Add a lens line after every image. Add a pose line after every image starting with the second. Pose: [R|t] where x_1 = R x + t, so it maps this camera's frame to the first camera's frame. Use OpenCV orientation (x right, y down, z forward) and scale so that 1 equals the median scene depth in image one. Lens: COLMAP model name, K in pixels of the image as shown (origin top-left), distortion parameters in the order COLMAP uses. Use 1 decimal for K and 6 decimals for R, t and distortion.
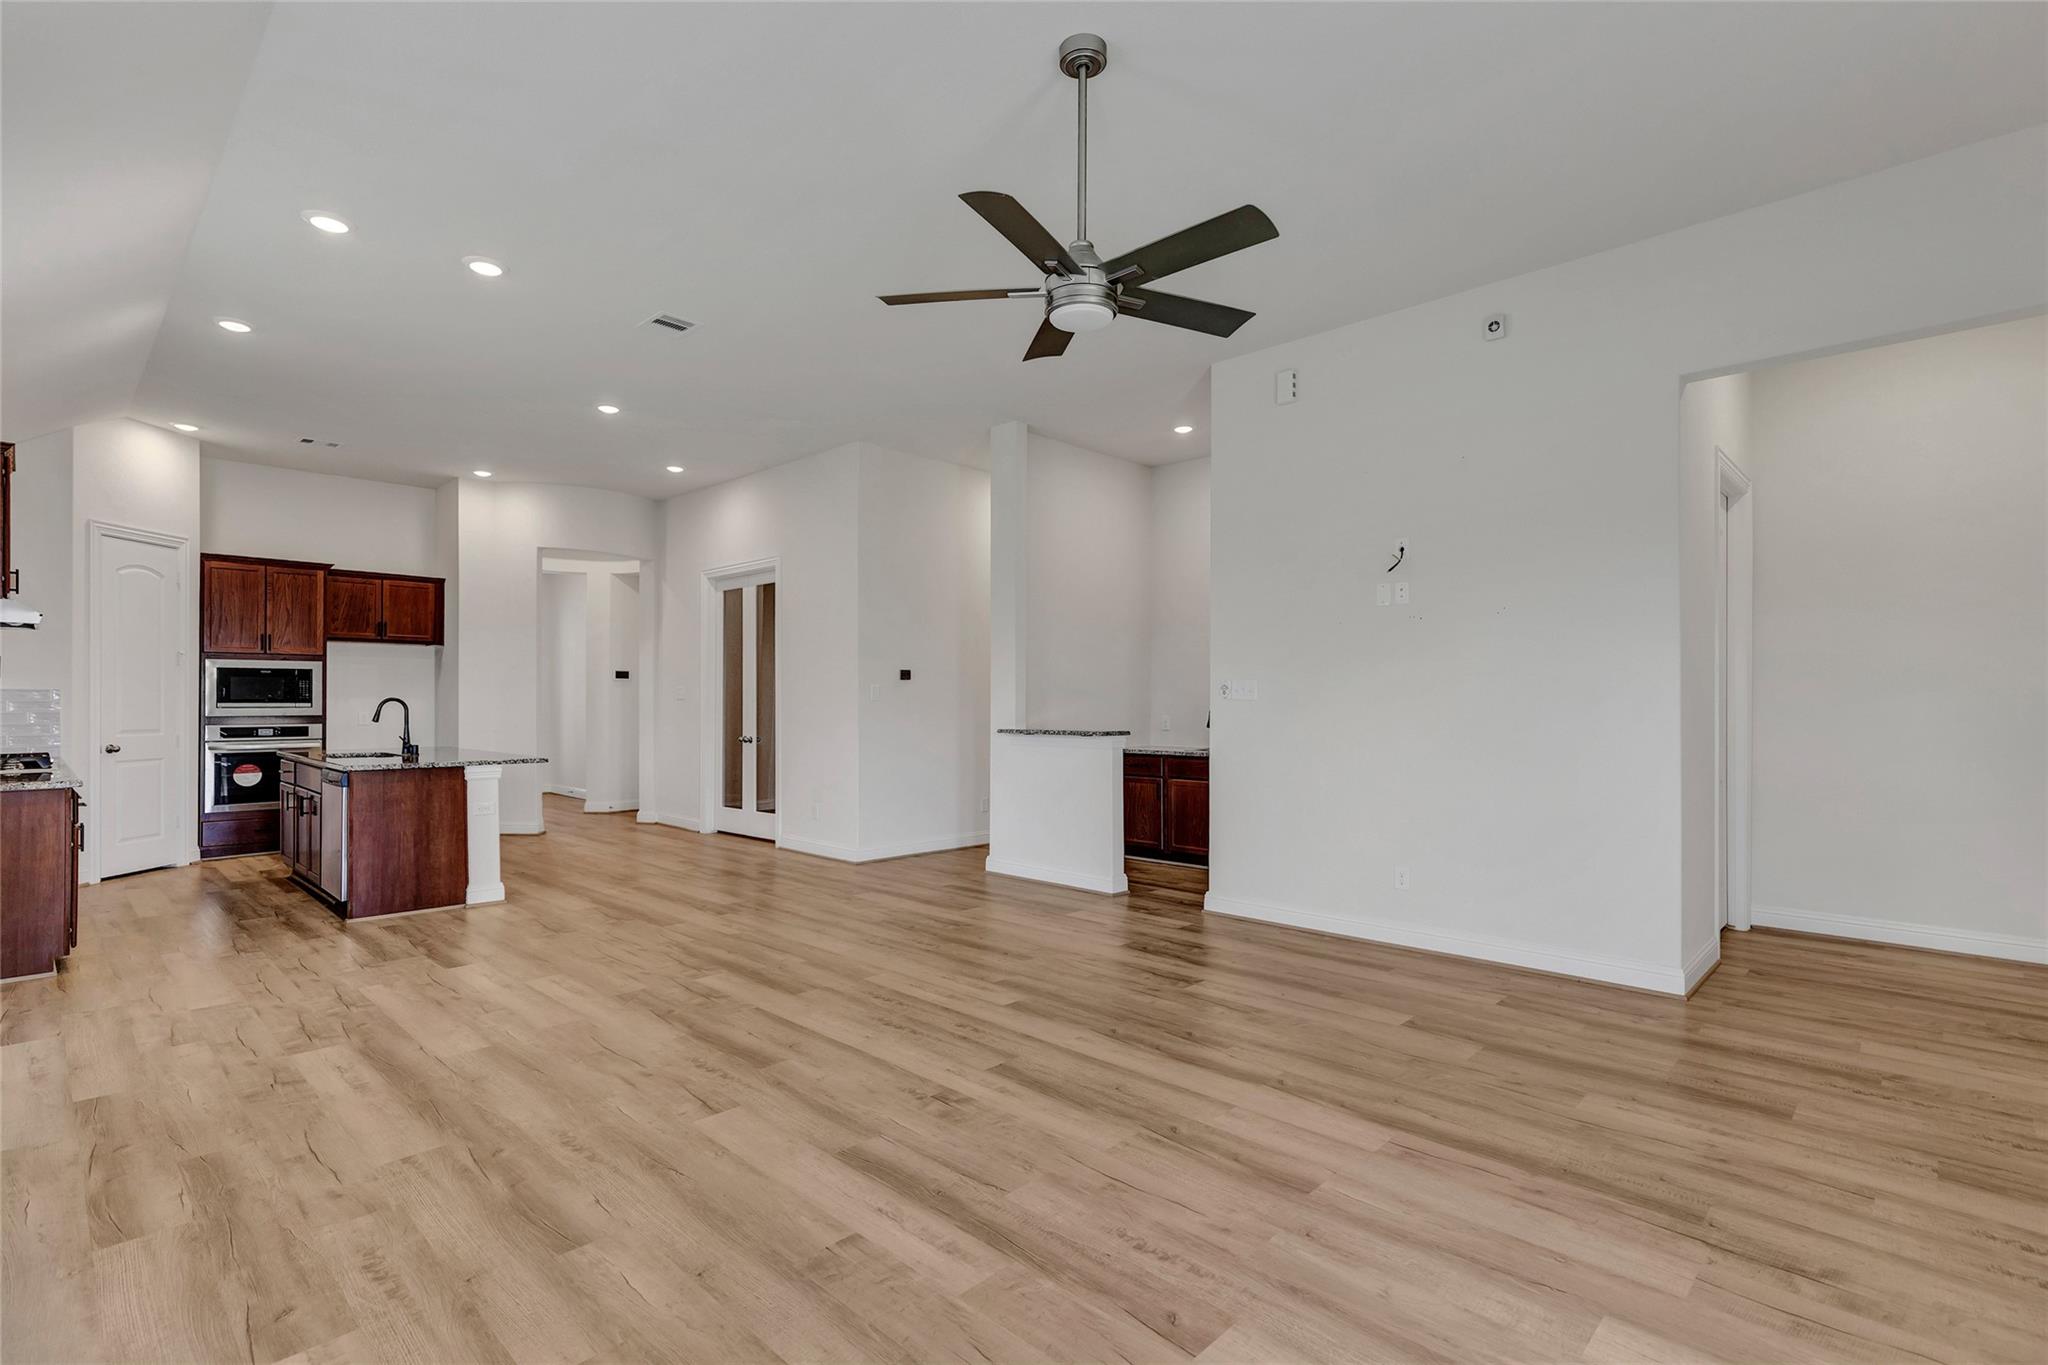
lens RADIAL K [[957.1, 0, 1039.1], [0, 957.1, 701.9], [0, 0, 1]] dist [0.011353, -0.000283]
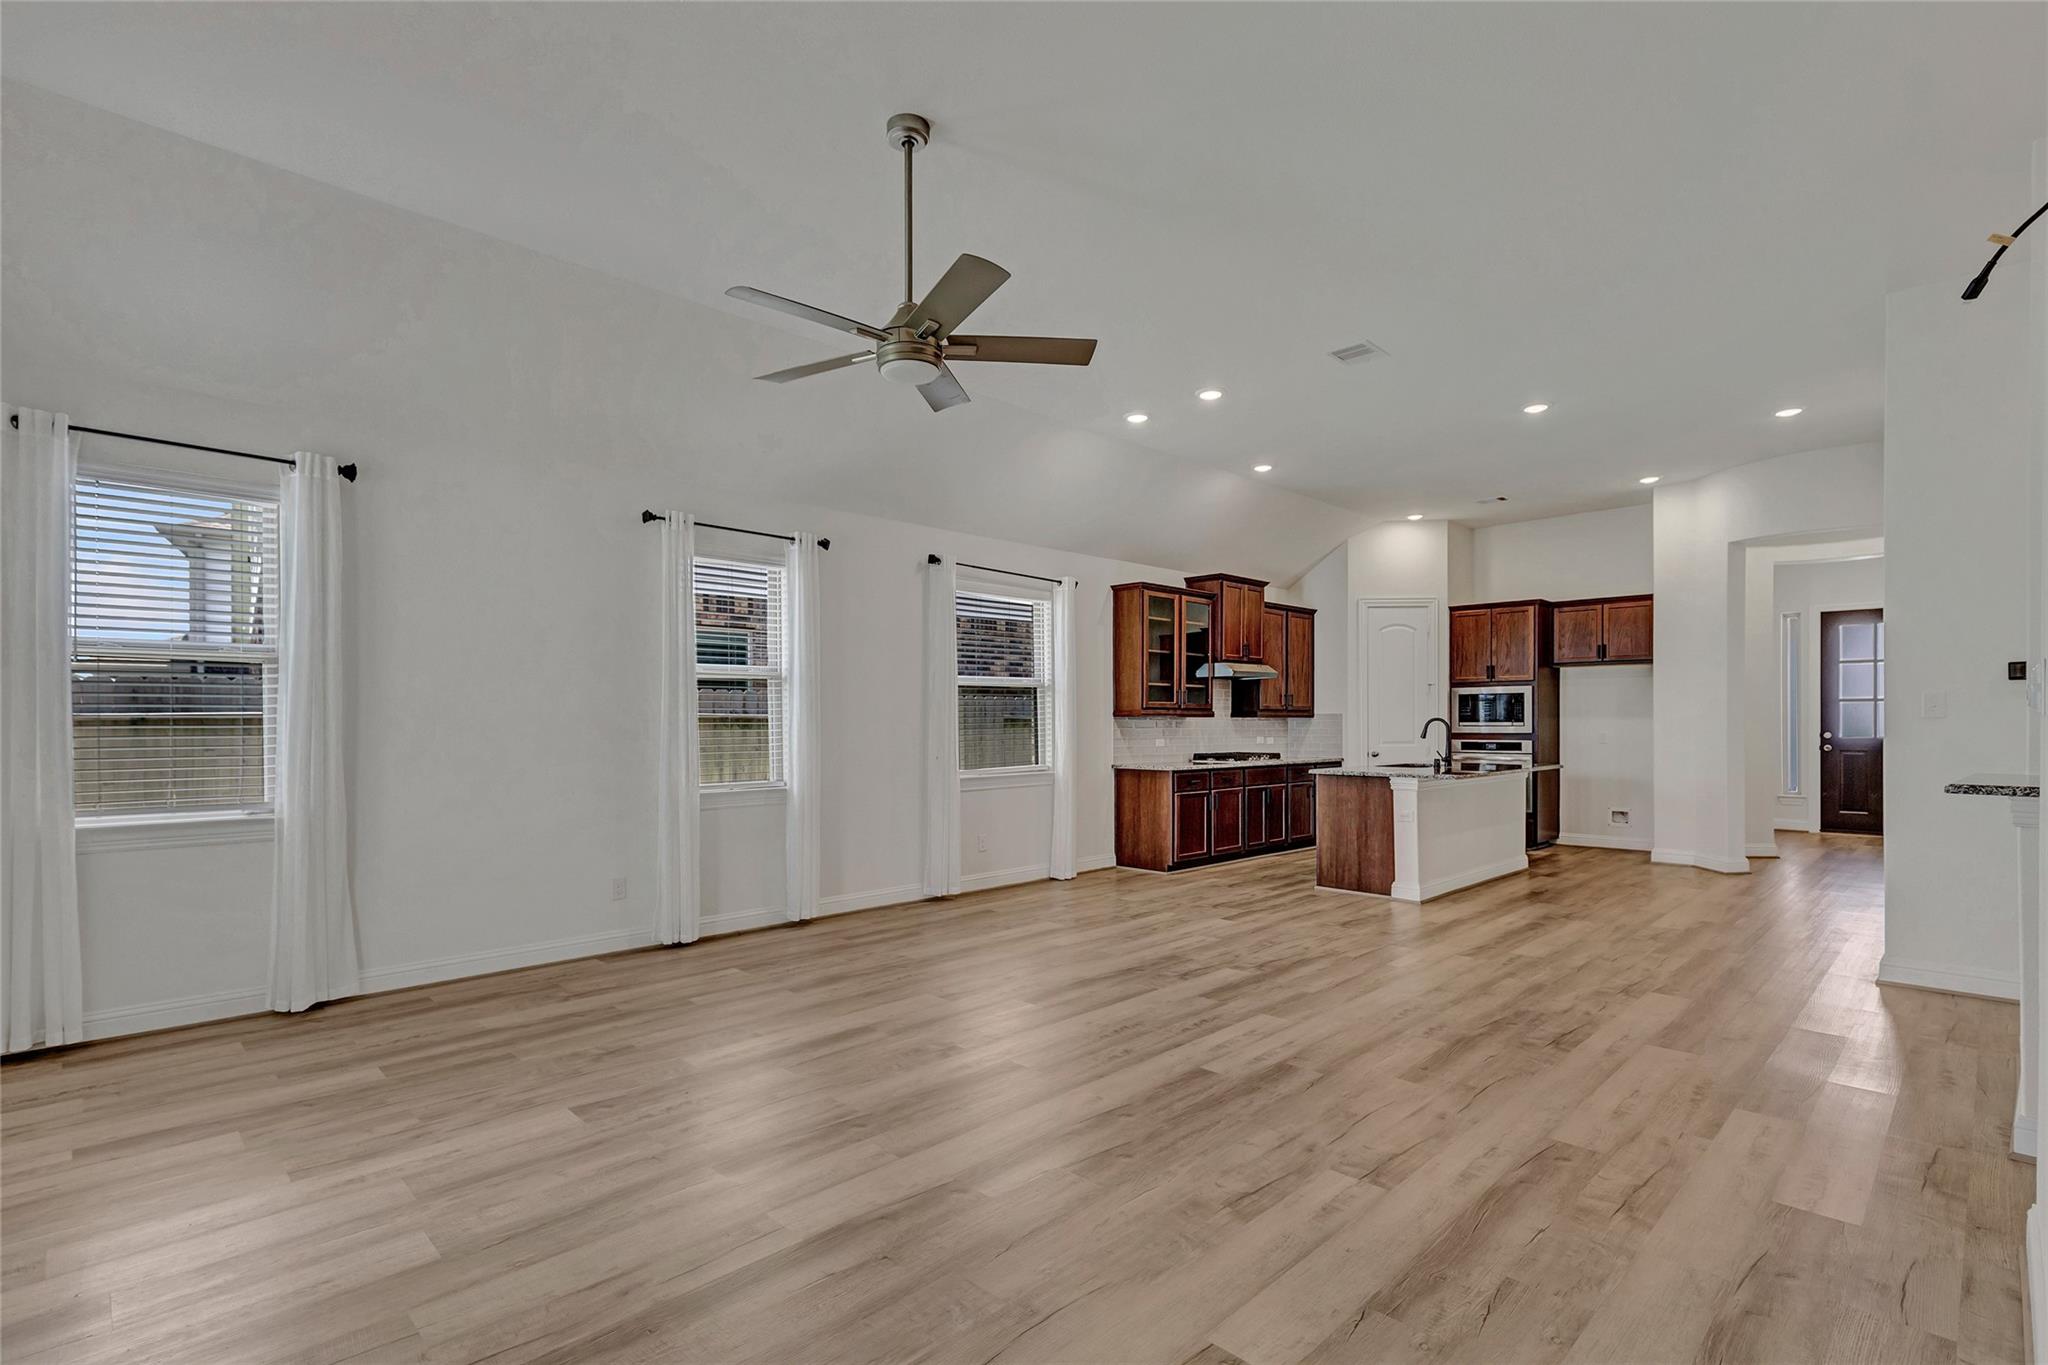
lens RADIAL K [[957.1, 0, 990.1], [0, 957.1, 711.7], [0, 0, 1]] dist [0.011353, -0.000283]
pose [[-0.048151, -0.010962, -0.998780, 0.833047], [-0.000157, 0.999940, -0.010968, 0.002336], [0.998840, -0.000371, -0.048150, 0.835511]]
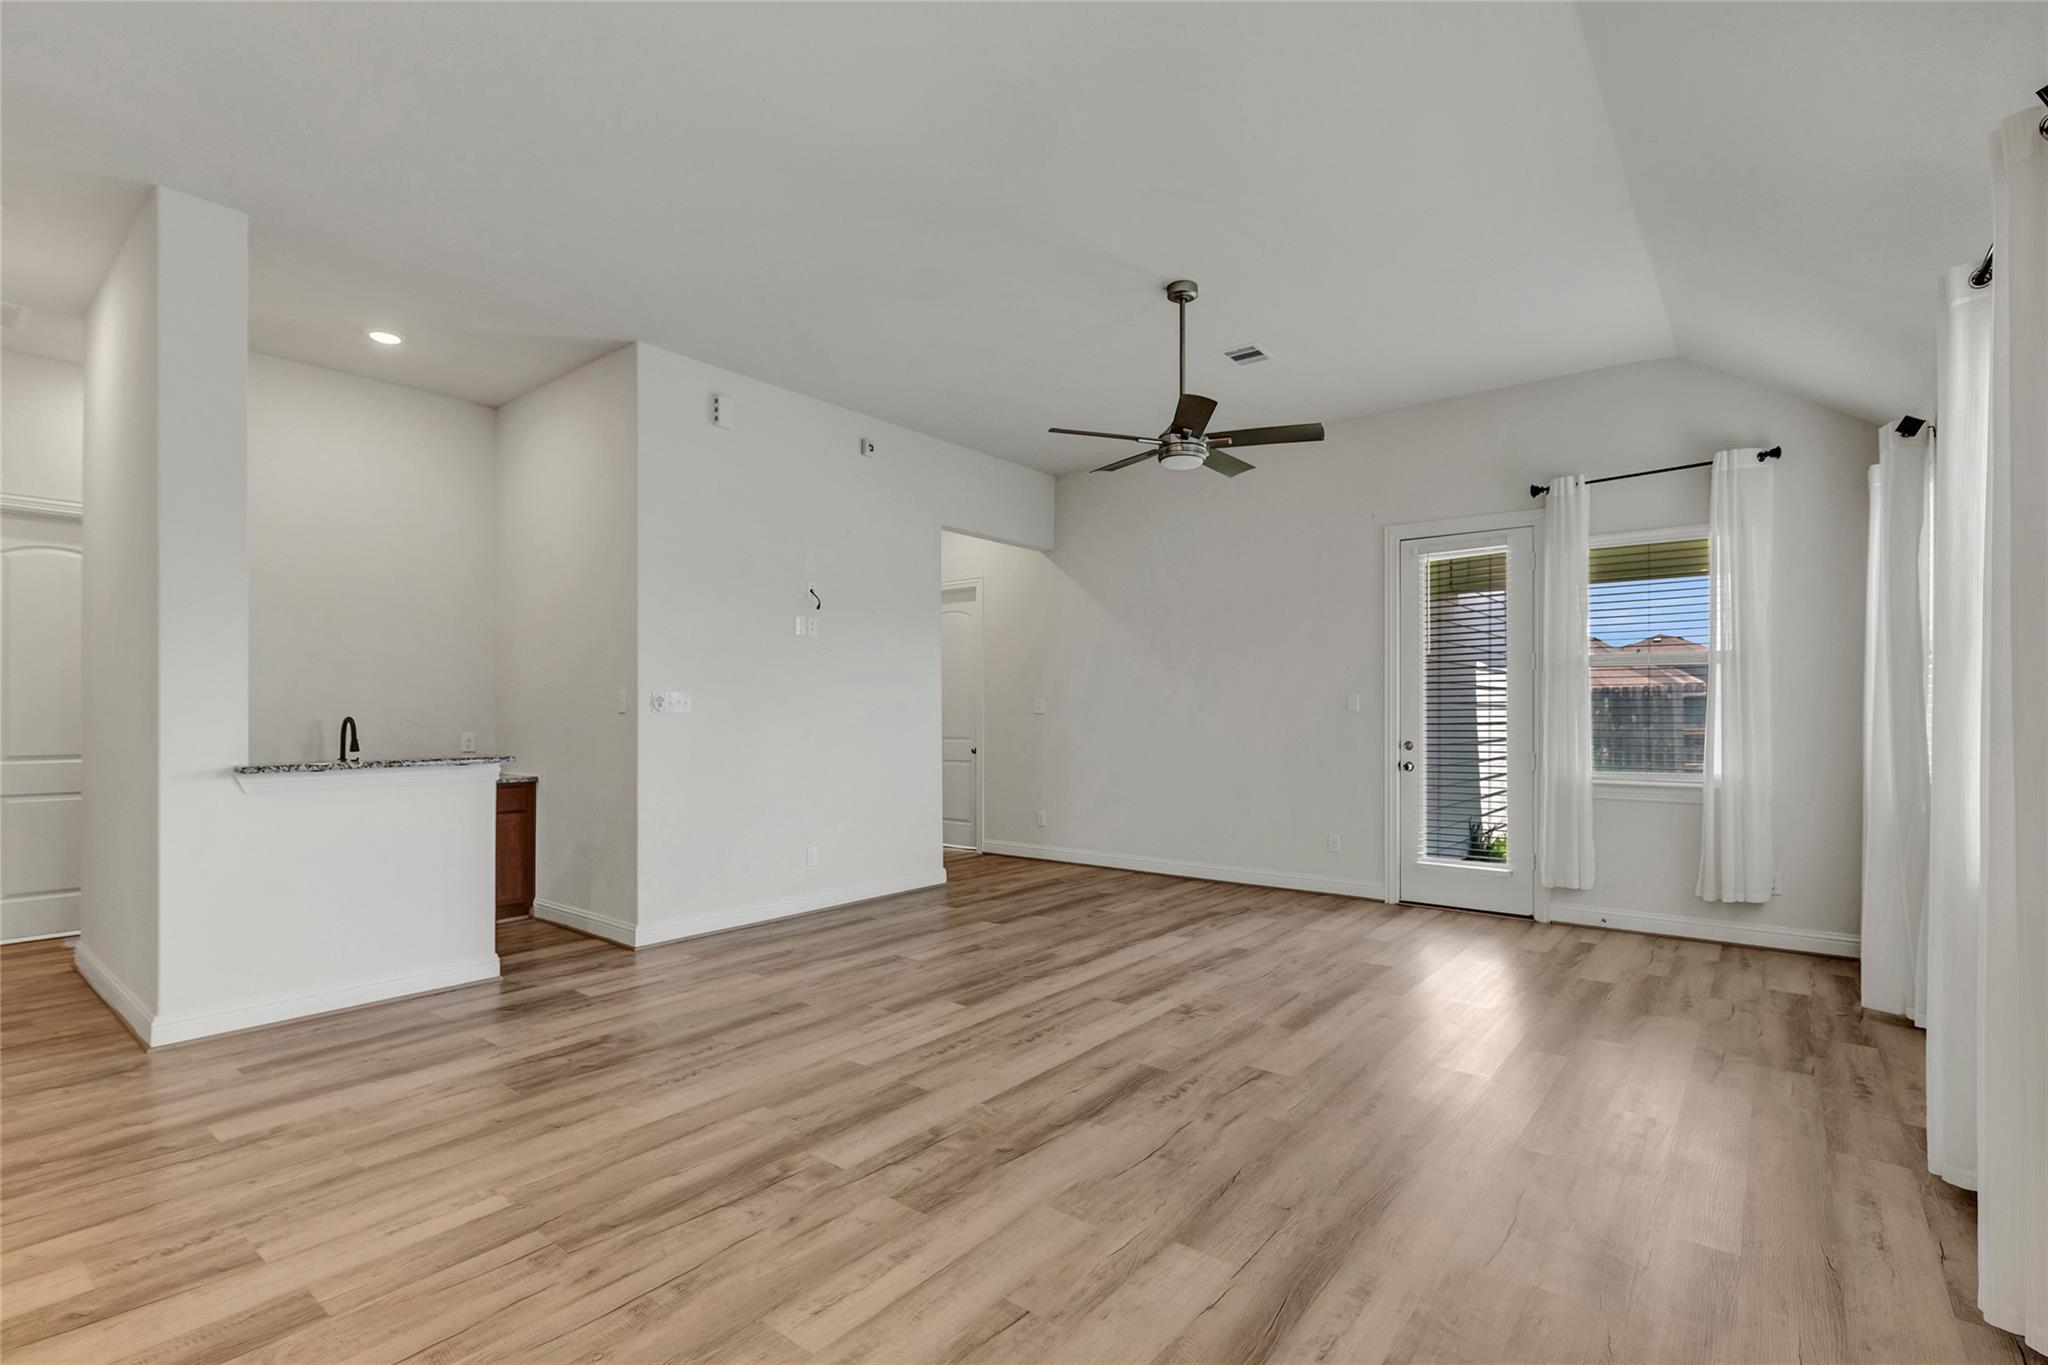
lens RADIAL K [[957.1, 0, 1029.6], [0, 957.1, 696.8], [0, 0, 1]] dist [0.011353, -0.000283]
pose [[-0.092570, 0.015335, 0.995588, -1.056174], [0.004738, 0.999877, -0.014961, -0.000990], [-0.995695, 0.003332, -0.092631, 1.008228]]
